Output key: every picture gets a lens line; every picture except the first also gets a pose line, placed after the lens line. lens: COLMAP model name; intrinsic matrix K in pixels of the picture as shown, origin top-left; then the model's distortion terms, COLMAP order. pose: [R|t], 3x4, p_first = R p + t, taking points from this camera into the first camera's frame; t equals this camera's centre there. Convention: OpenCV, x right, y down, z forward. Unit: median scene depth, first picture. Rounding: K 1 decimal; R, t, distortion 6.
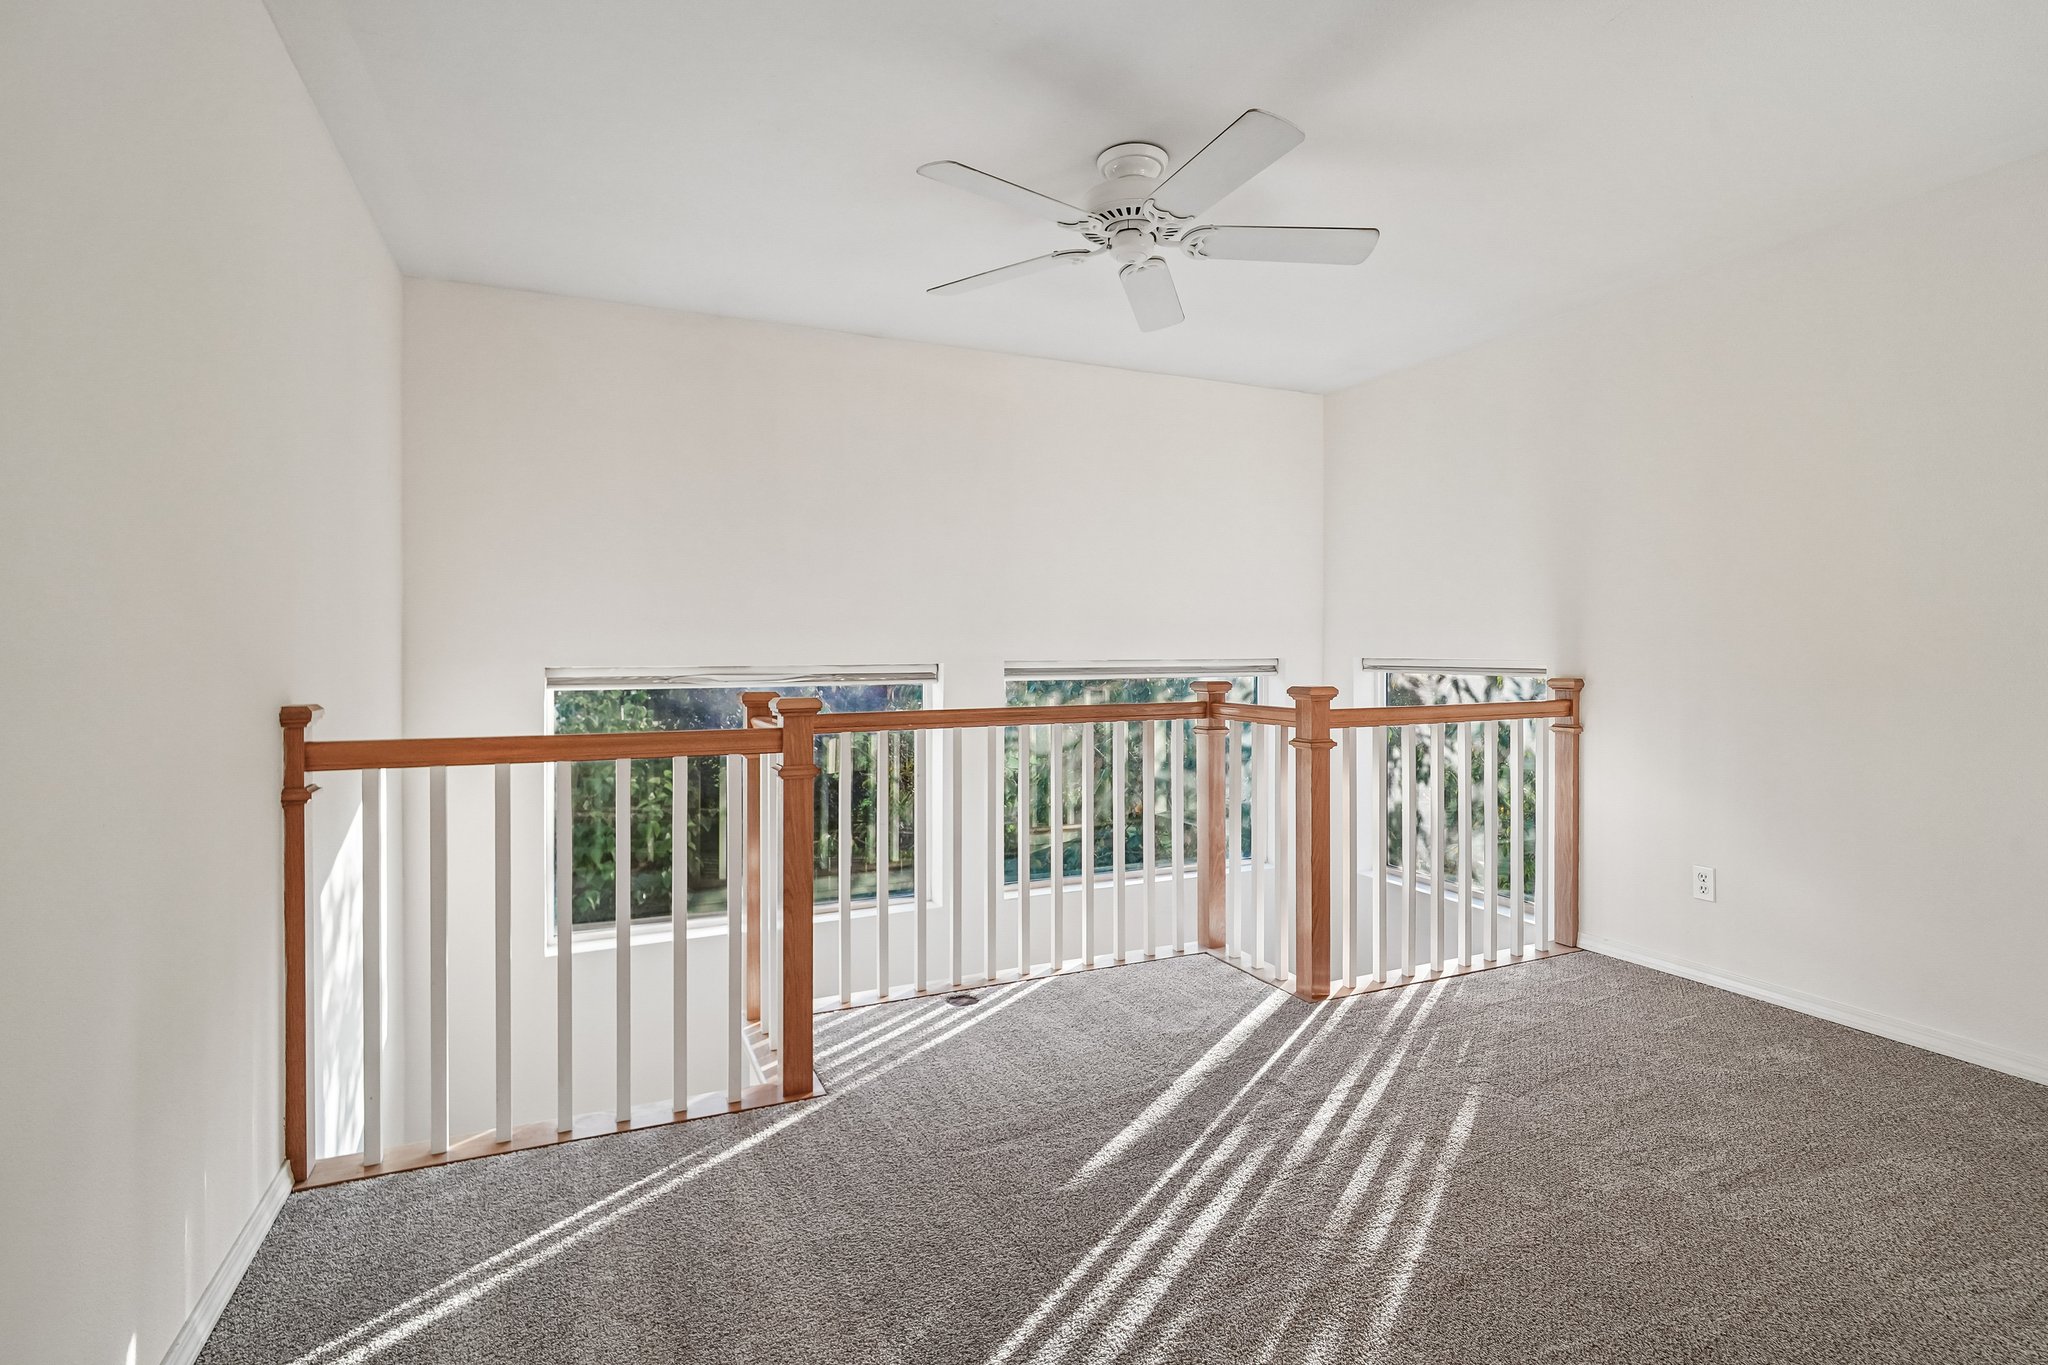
lens RADIAL K [[984.3, 0, 1025.0], [0, 984.3, 661.0], [0, 0, 1]] dist [-0.006032, 0.001011]
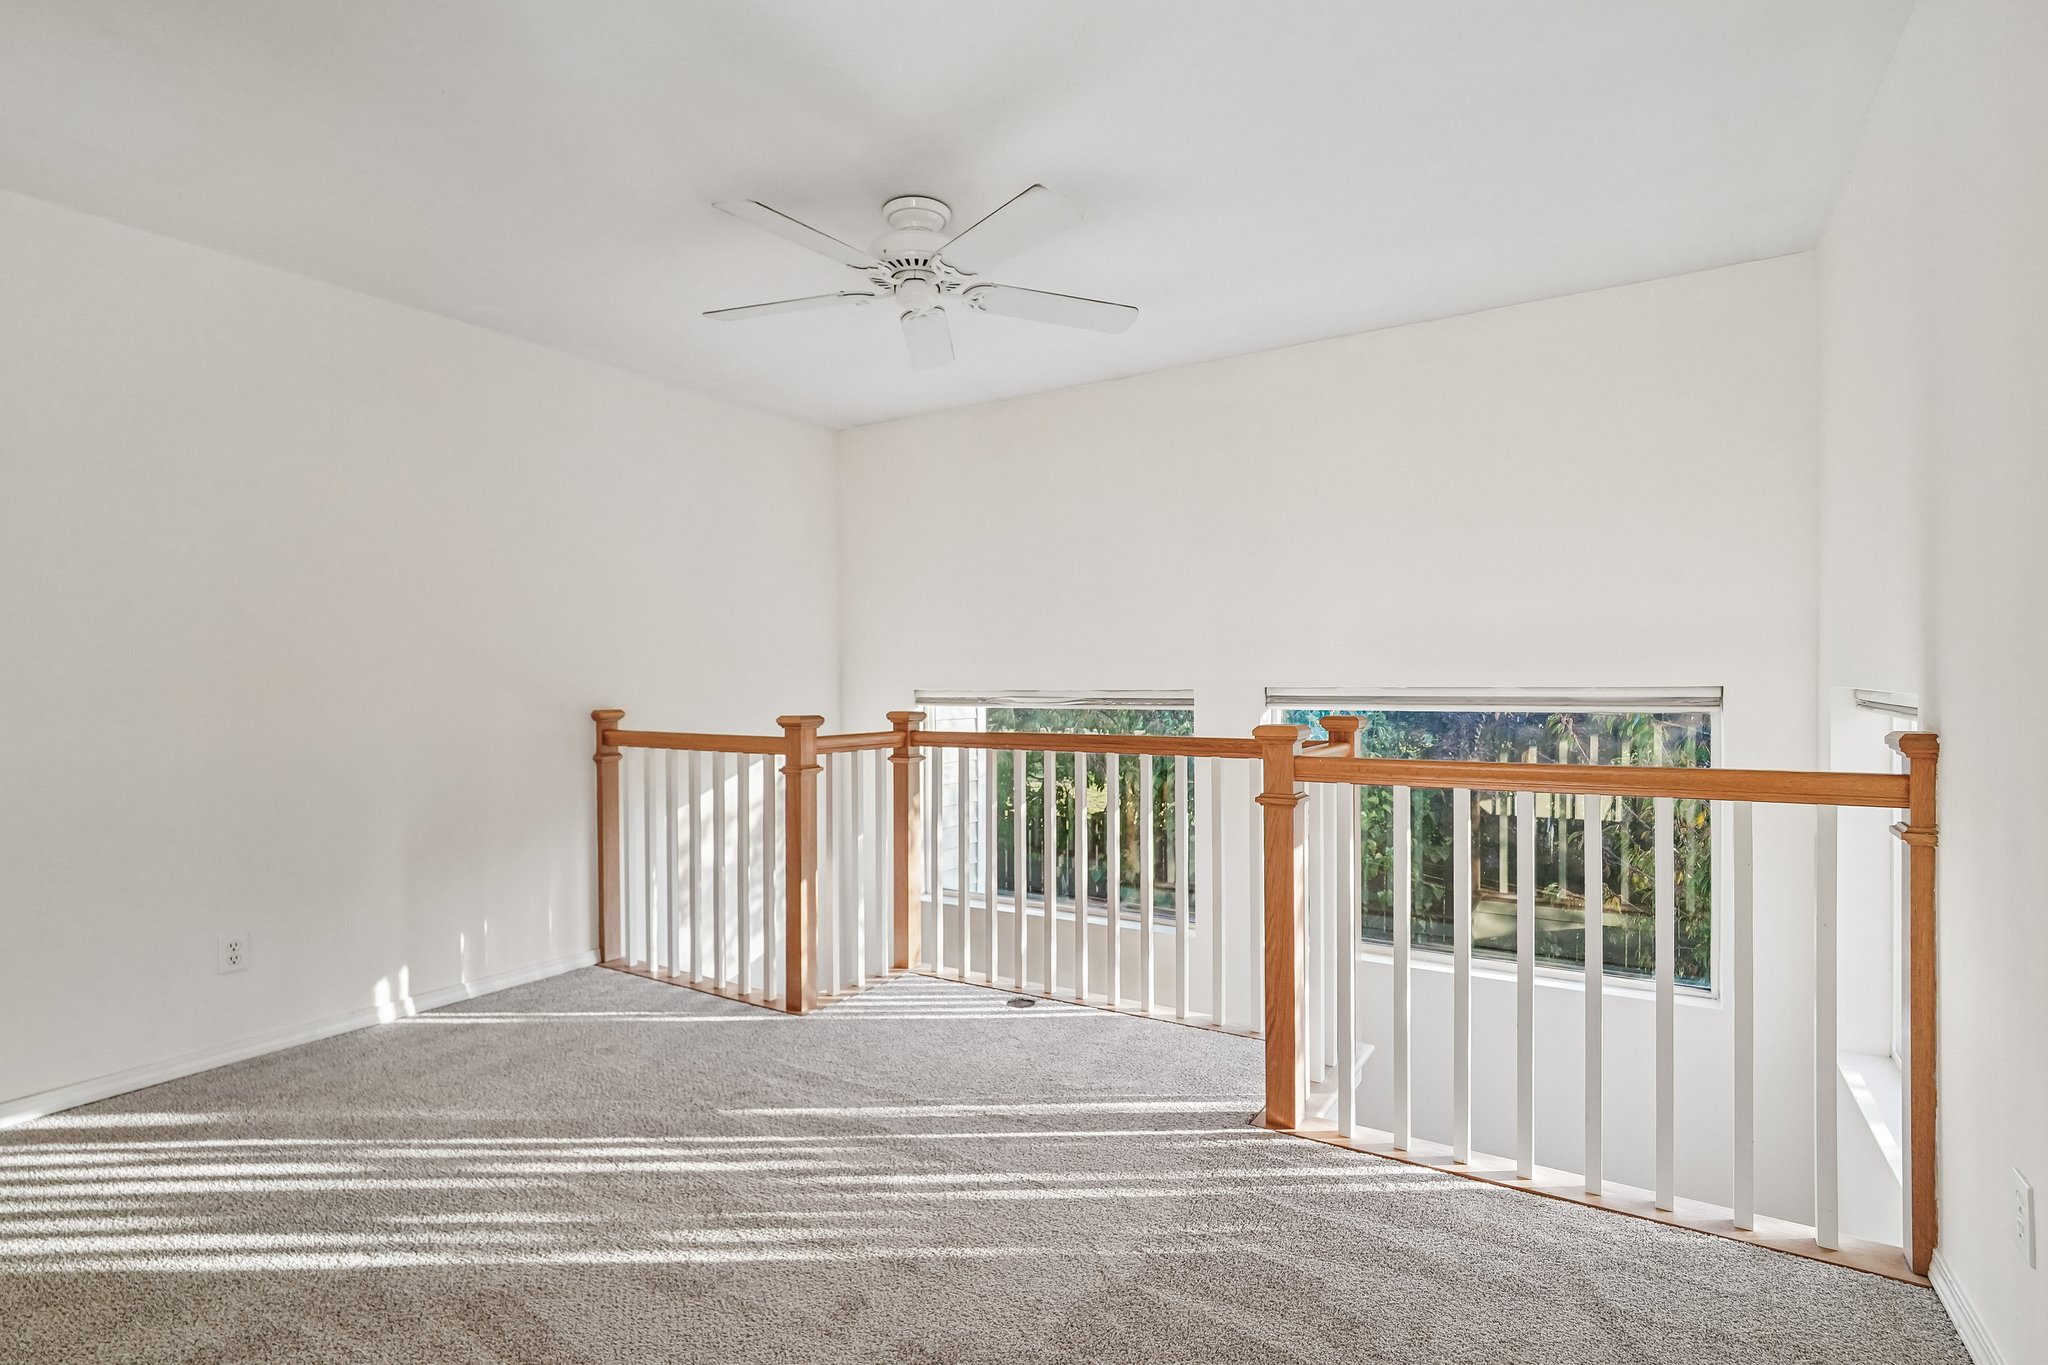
lens RADIAL K [[988.2, 0, 1024.0], [0, 988.2, 682.5], [0, 0, 1]] dist [-0.009708, 0.000108]
pose [[0.540262, -0.004937, -0.841482, 0.843279], [0.001190, 0.999986, -0.005102, 0.001519], [0.841496, 0.001755, 0.540260, 0.421044]]
